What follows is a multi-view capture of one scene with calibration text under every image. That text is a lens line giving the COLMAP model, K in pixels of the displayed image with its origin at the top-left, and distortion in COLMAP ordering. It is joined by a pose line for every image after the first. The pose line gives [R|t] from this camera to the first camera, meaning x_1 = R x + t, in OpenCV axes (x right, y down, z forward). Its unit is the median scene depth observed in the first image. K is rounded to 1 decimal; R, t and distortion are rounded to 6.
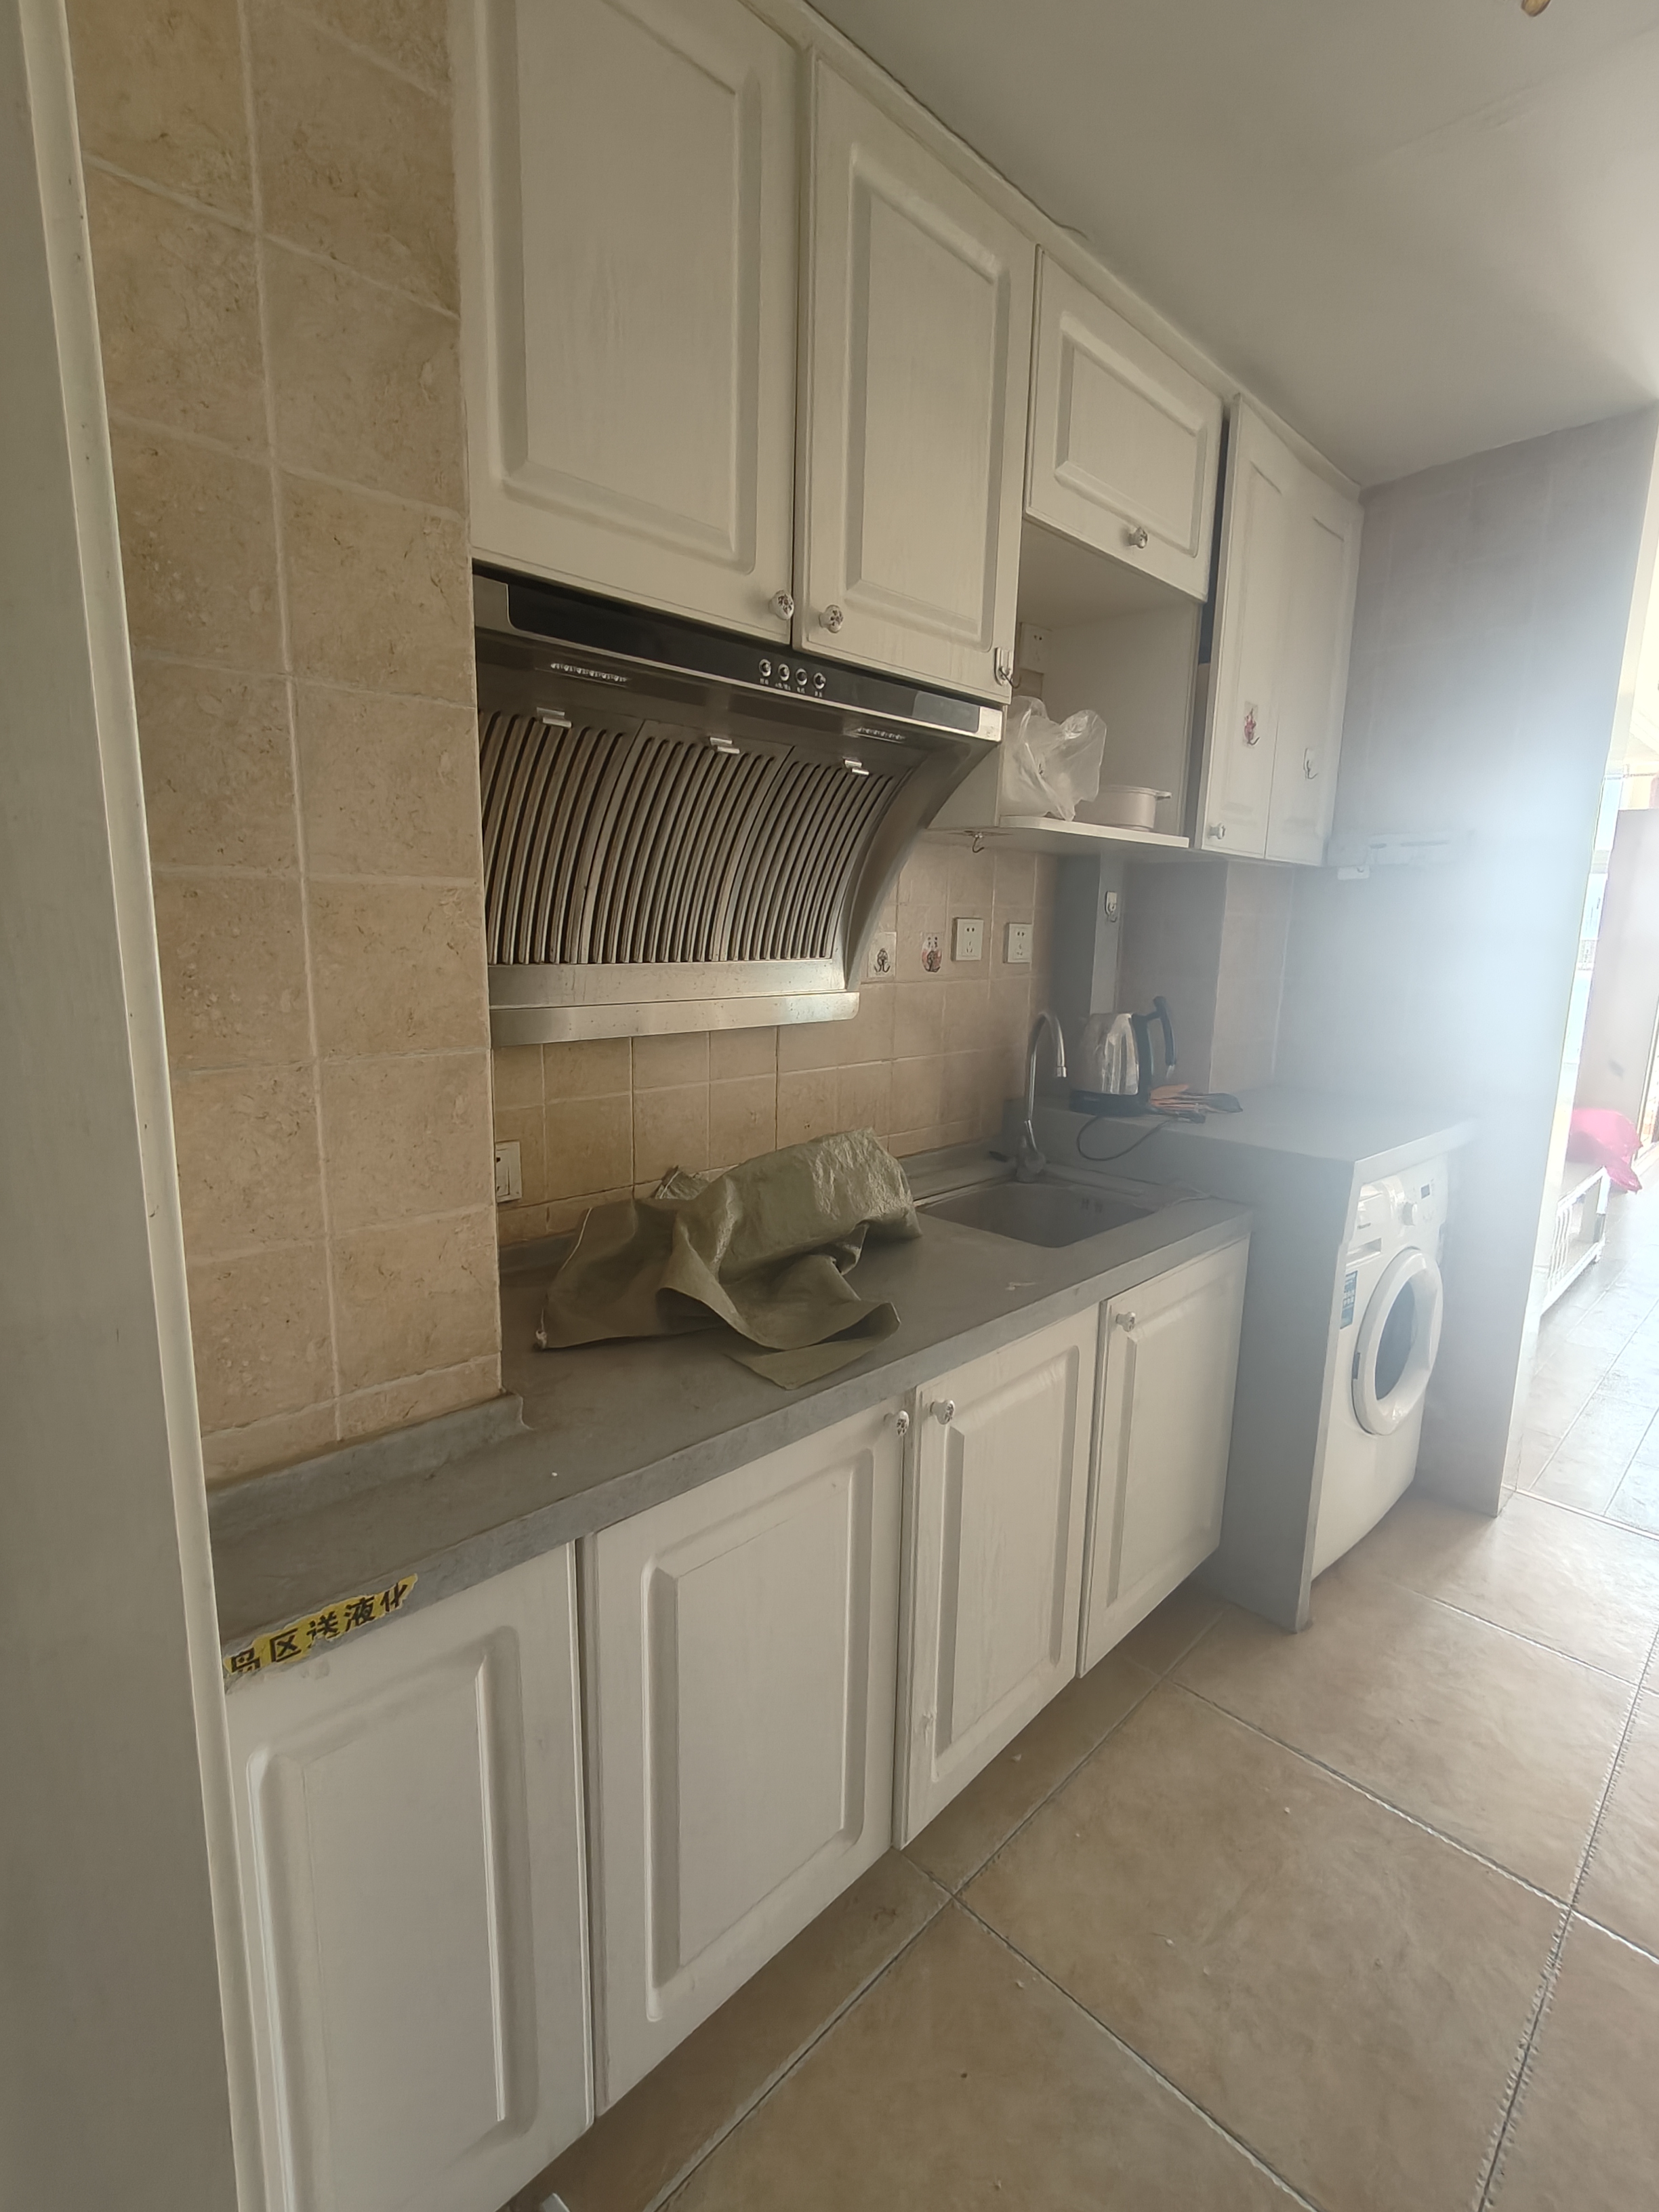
lens RADIAL K [[1039.8, 0, 828.2], [0, 1039.8, 1109.6], [0, 0, 1]] dist [0.006211, 0.001531]
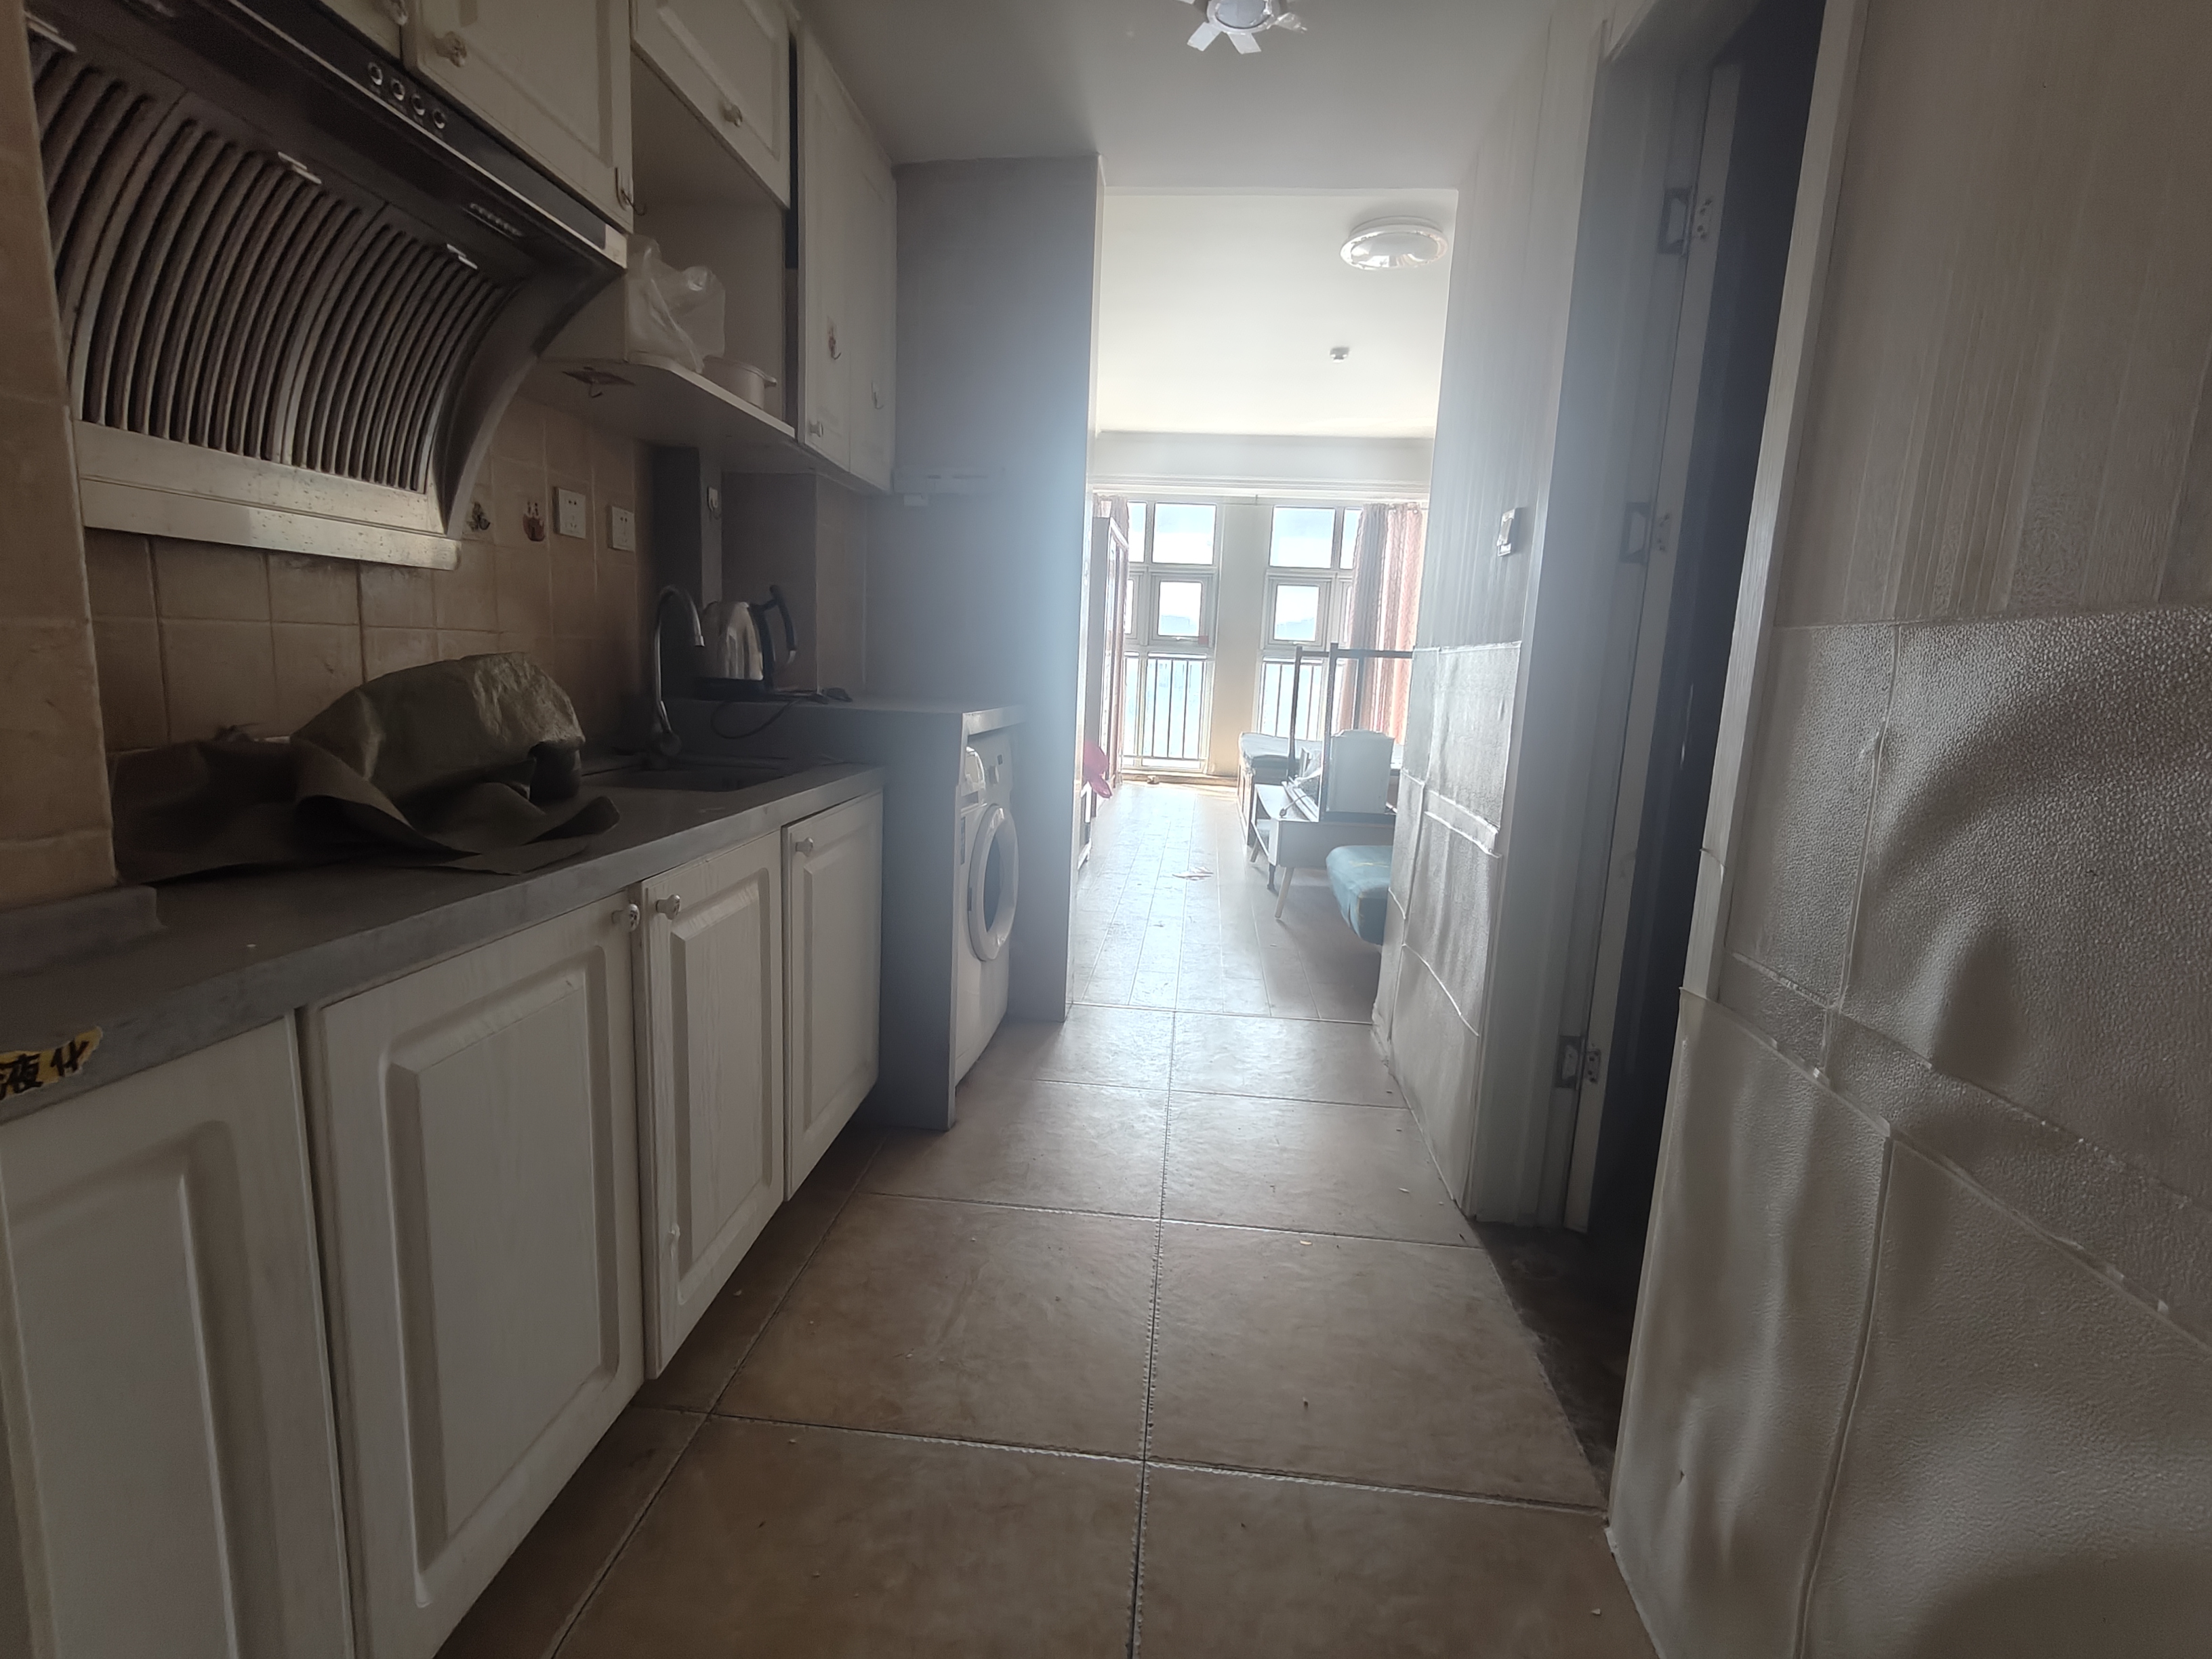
lens RADIAL K [[1039.8, 0, 1098.3], [0, 1039.8, 819.9], [0, 0, 1]] dist [0.006211, 0.001531]
pose [[0.774680, -0.088263, 0.626163, -0.153237], [0.088035, 0.995622, 0.031426, 0.173226], [-0.626195, 0.030779, 0.779059, -0.028048]]
